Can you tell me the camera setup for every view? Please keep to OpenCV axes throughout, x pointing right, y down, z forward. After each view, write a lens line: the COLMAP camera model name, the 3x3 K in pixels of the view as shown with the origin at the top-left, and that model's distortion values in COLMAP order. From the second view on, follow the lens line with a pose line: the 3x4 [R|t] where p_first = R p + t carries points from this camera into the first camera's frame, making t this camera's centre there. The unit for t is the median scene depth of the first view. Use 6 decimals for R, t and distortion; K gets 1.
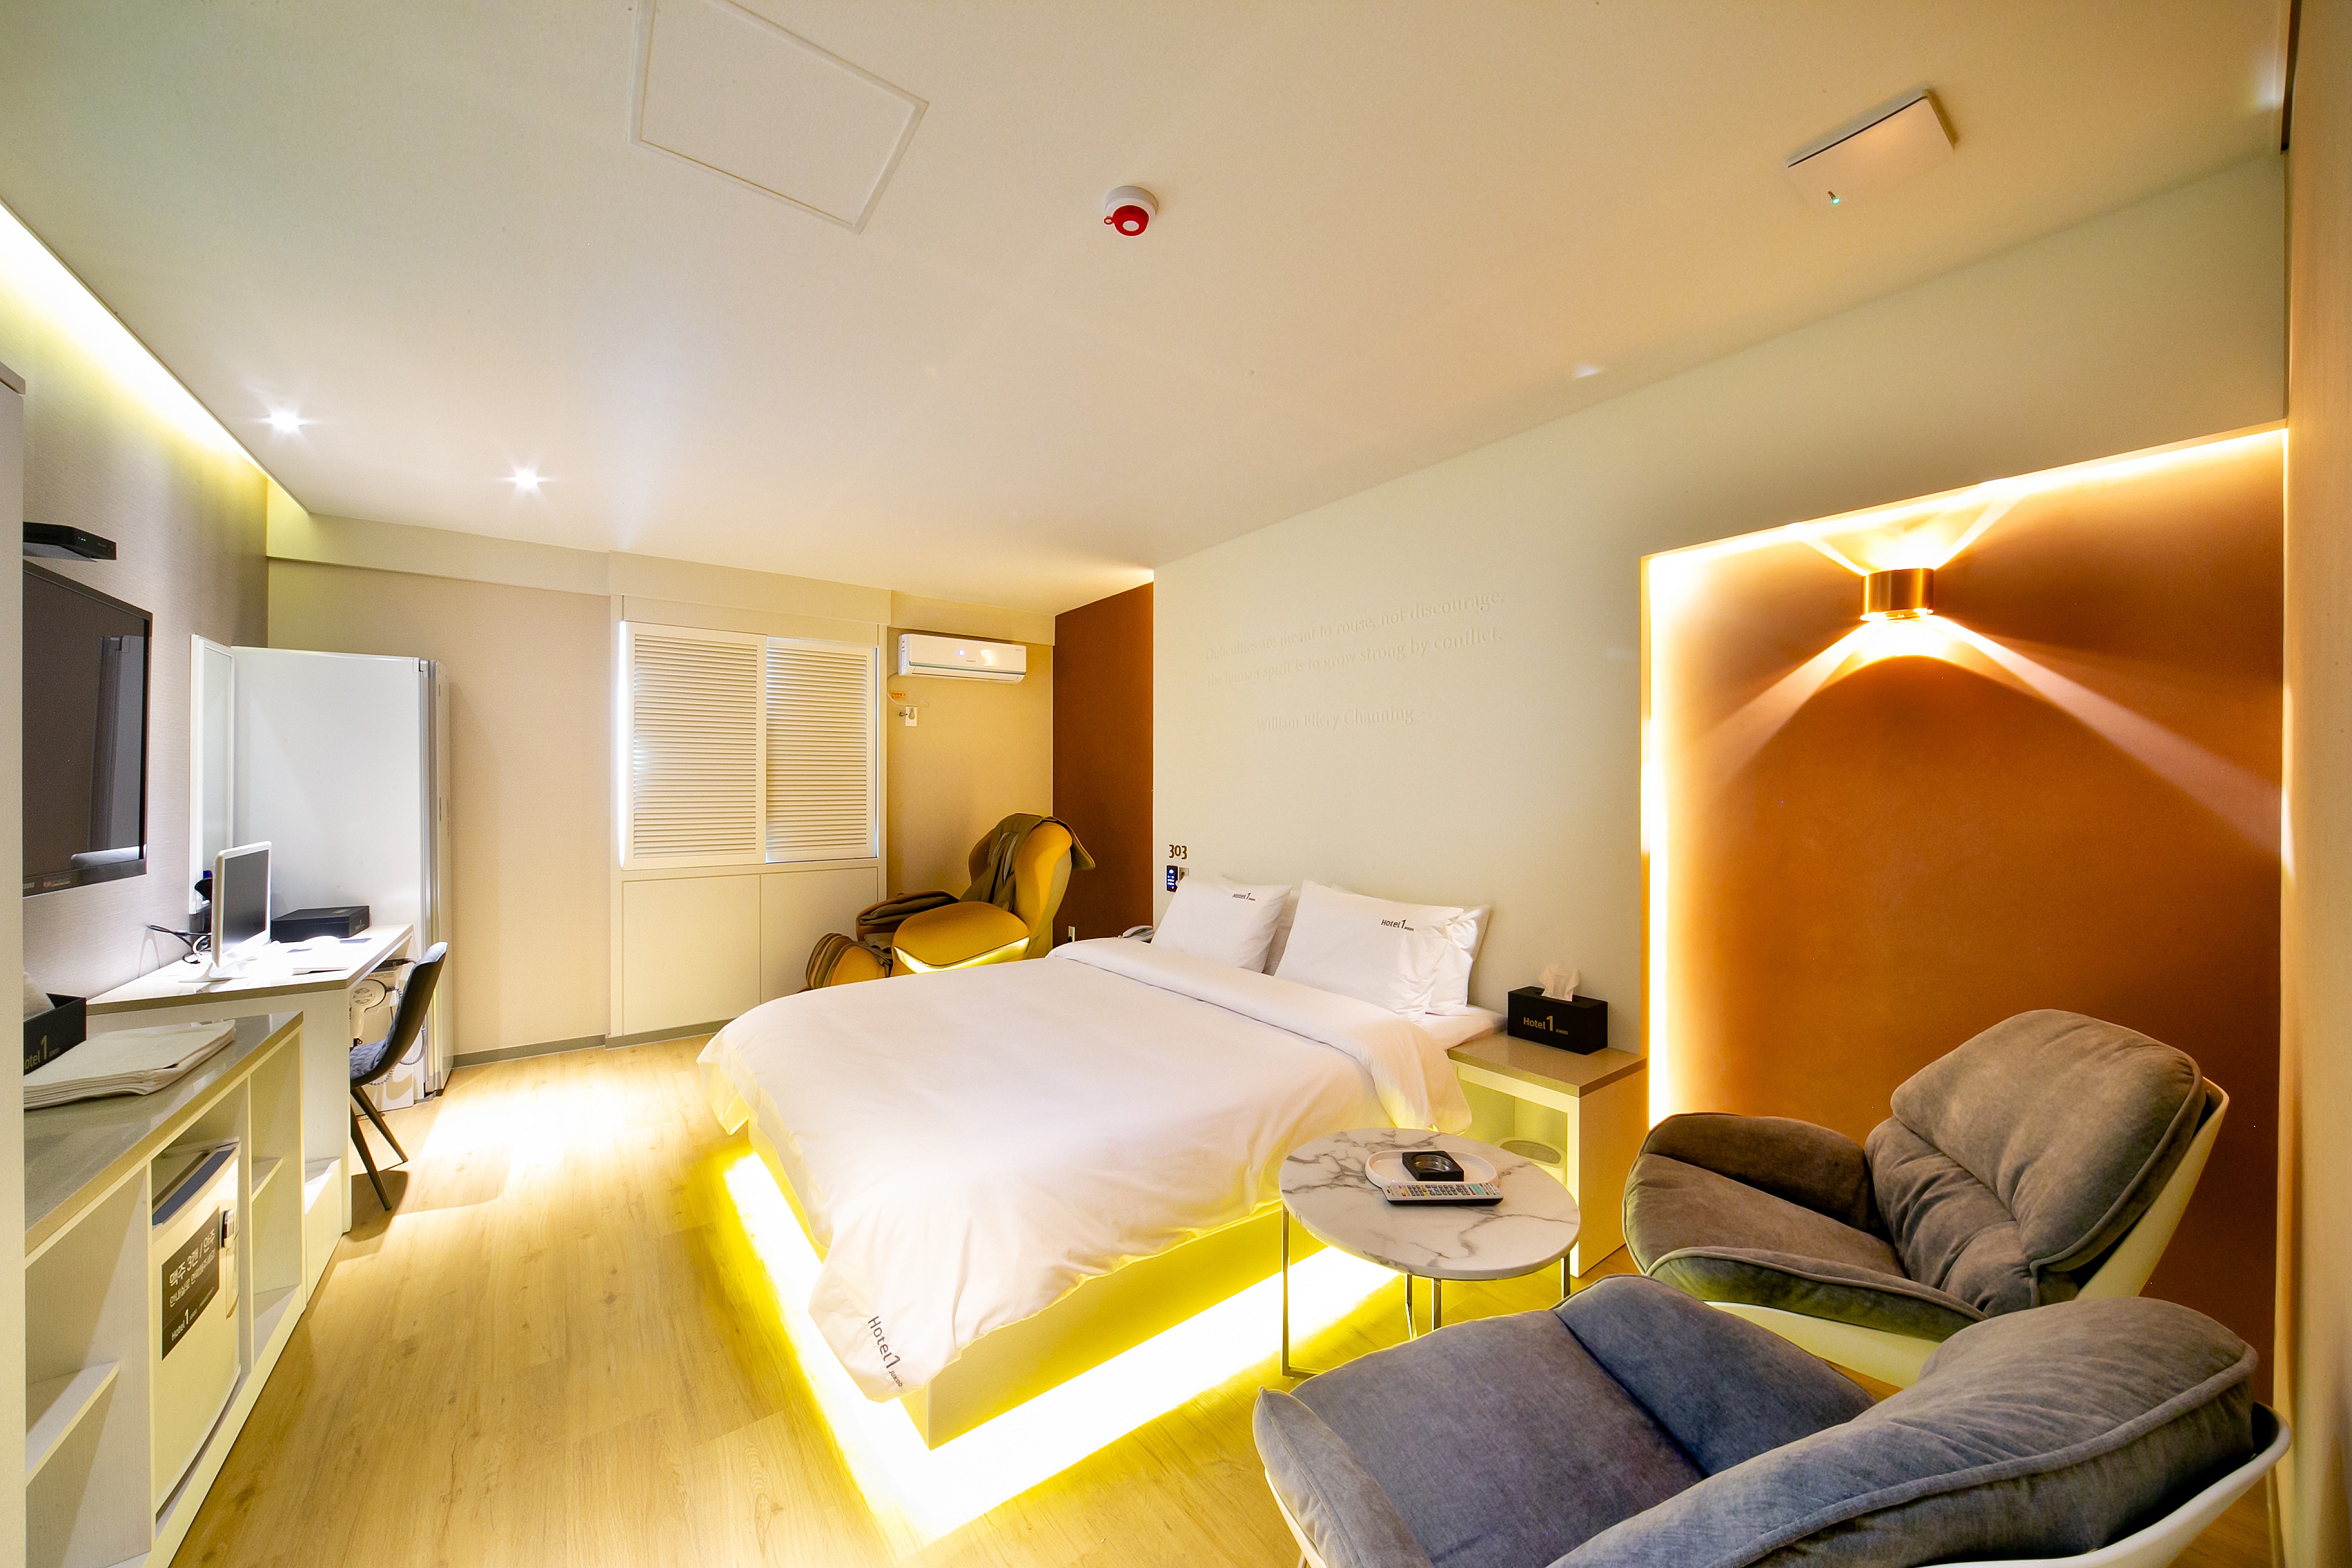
lens RADIAL K [[797.4, 0, 1176.0], [0, 797.4, 784.0], [0, 0, 1]] dist [0.000572, 0.000088]
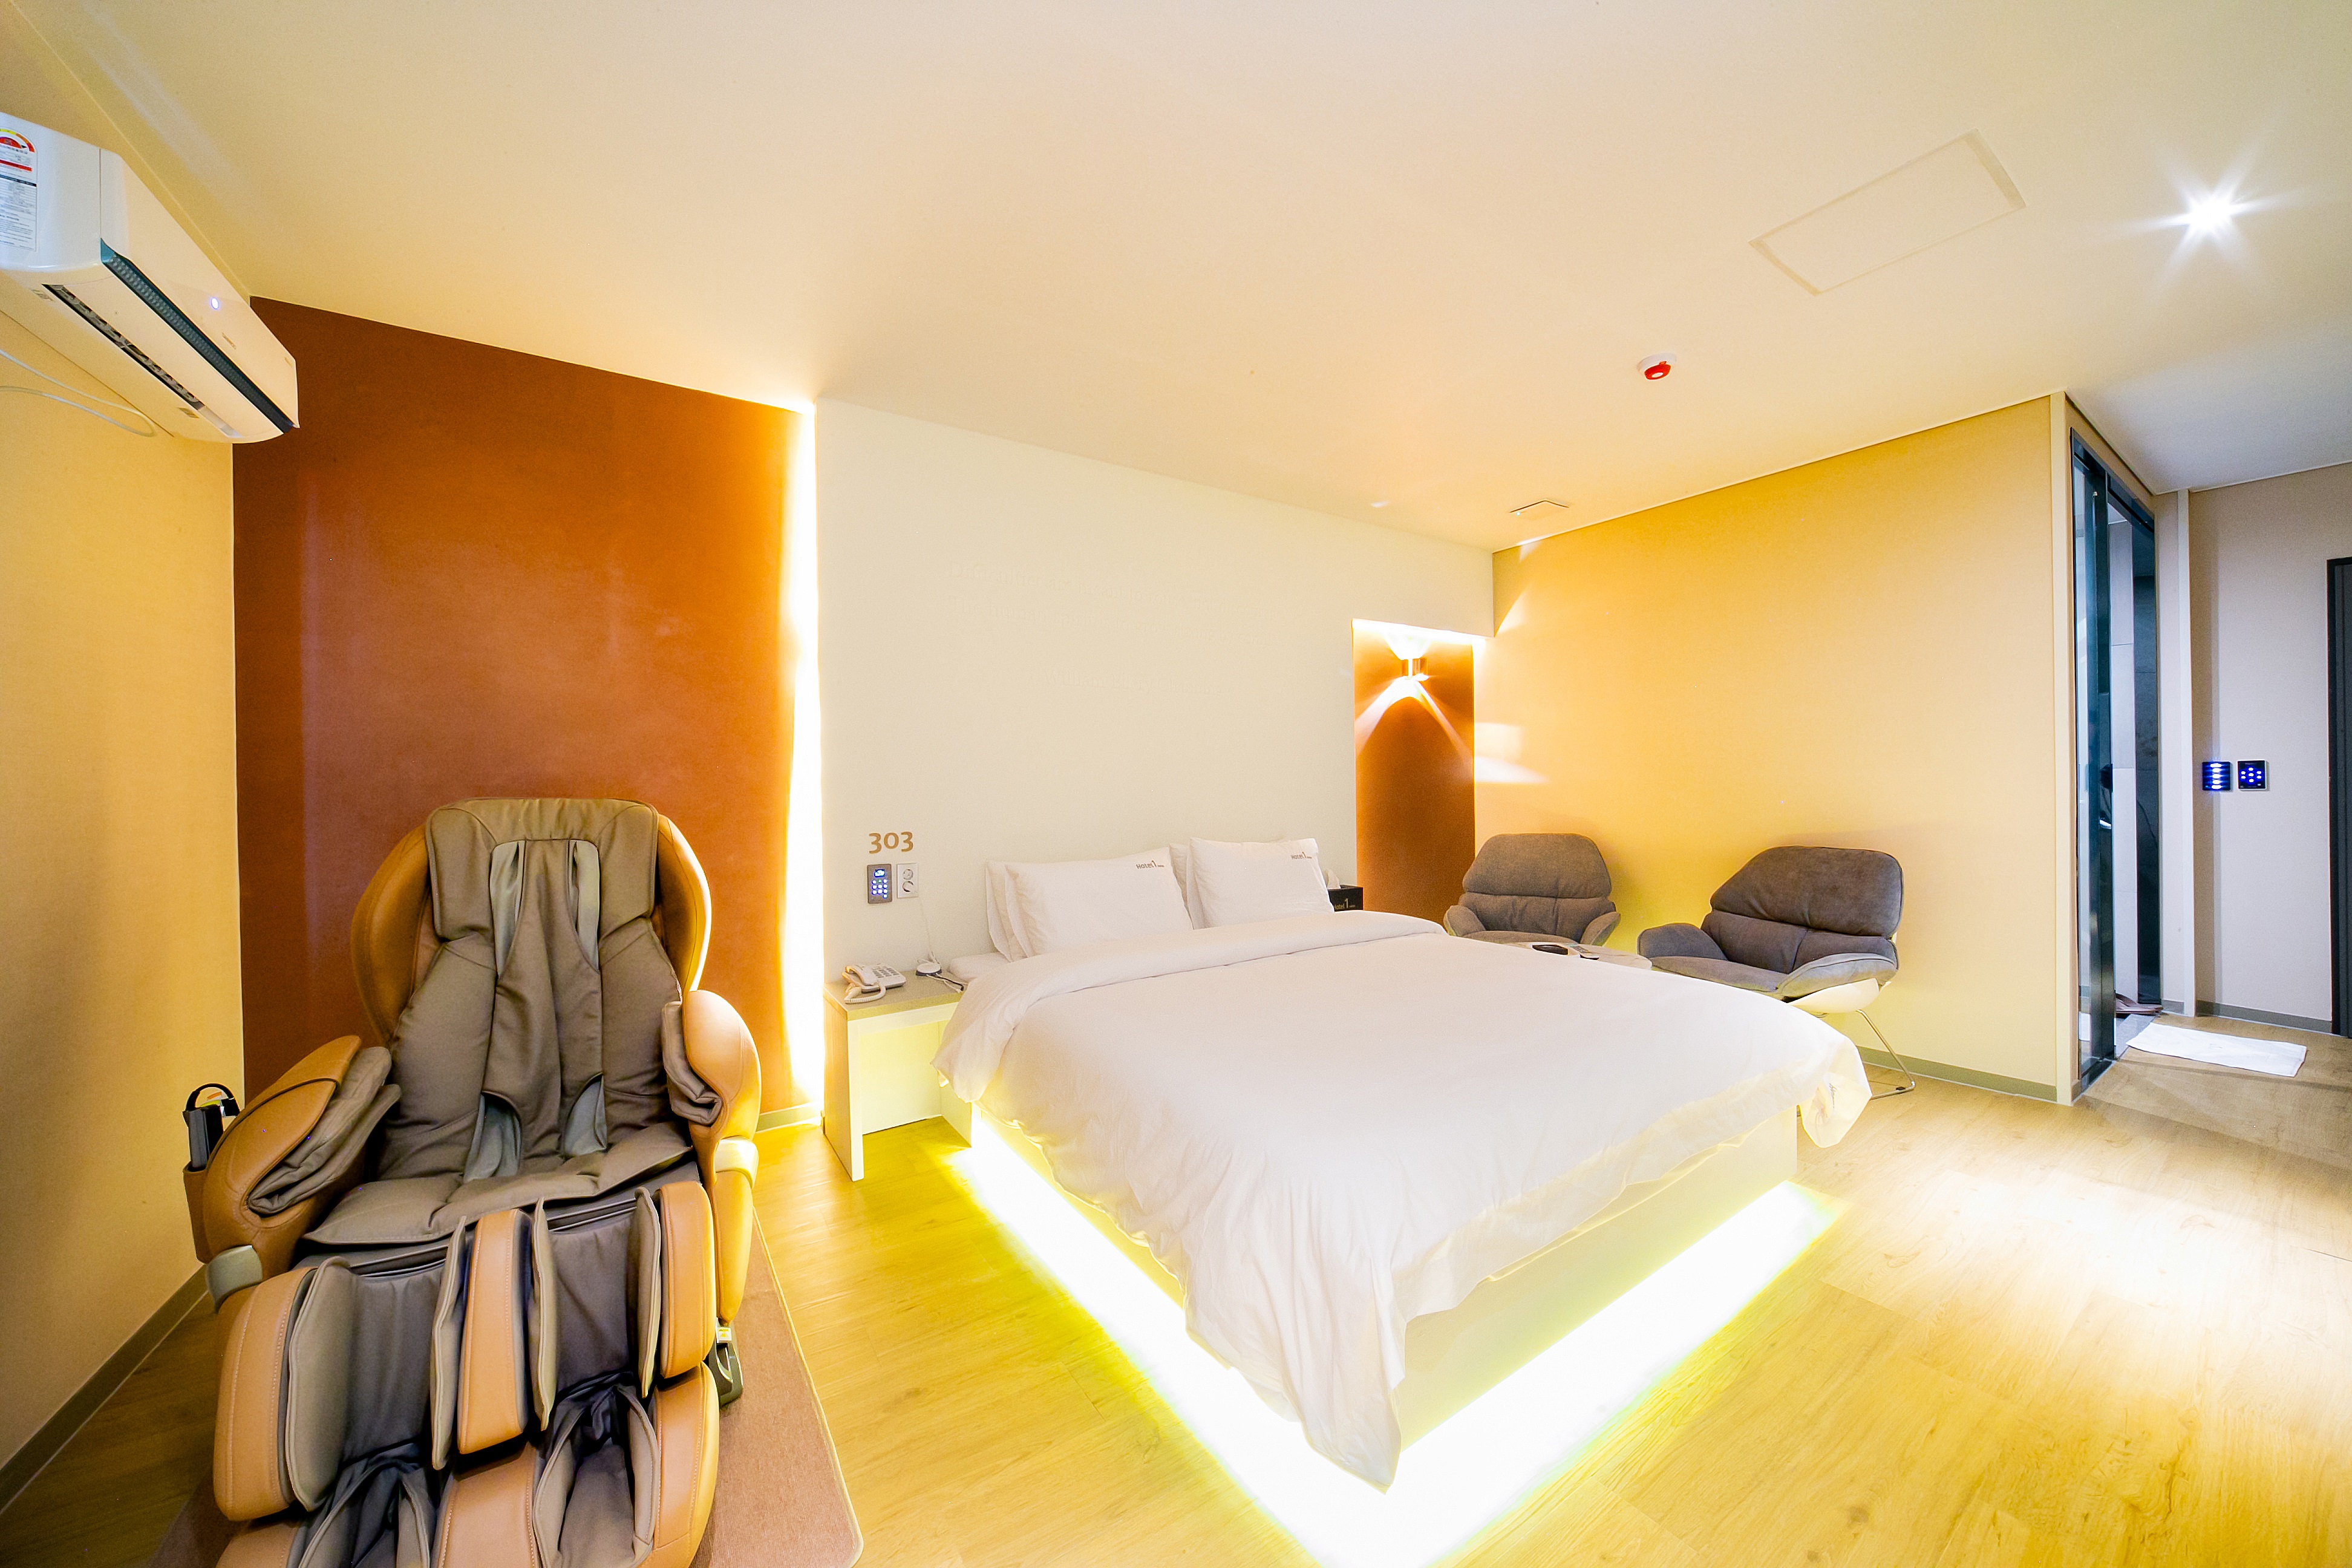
lens RADIAL K [[797.4, 0, 1176.0], [0, 797.4, 784.0], [0, 0, 1]] dist [0.000572, 0.000088]
pose [[0.077253, -0.001510, 0.997010, -1.473422], [0.009829, 0.999951, 0.000752, 0.084649], [-0.996963, 0.009742, 0.077264, 1.592272]]
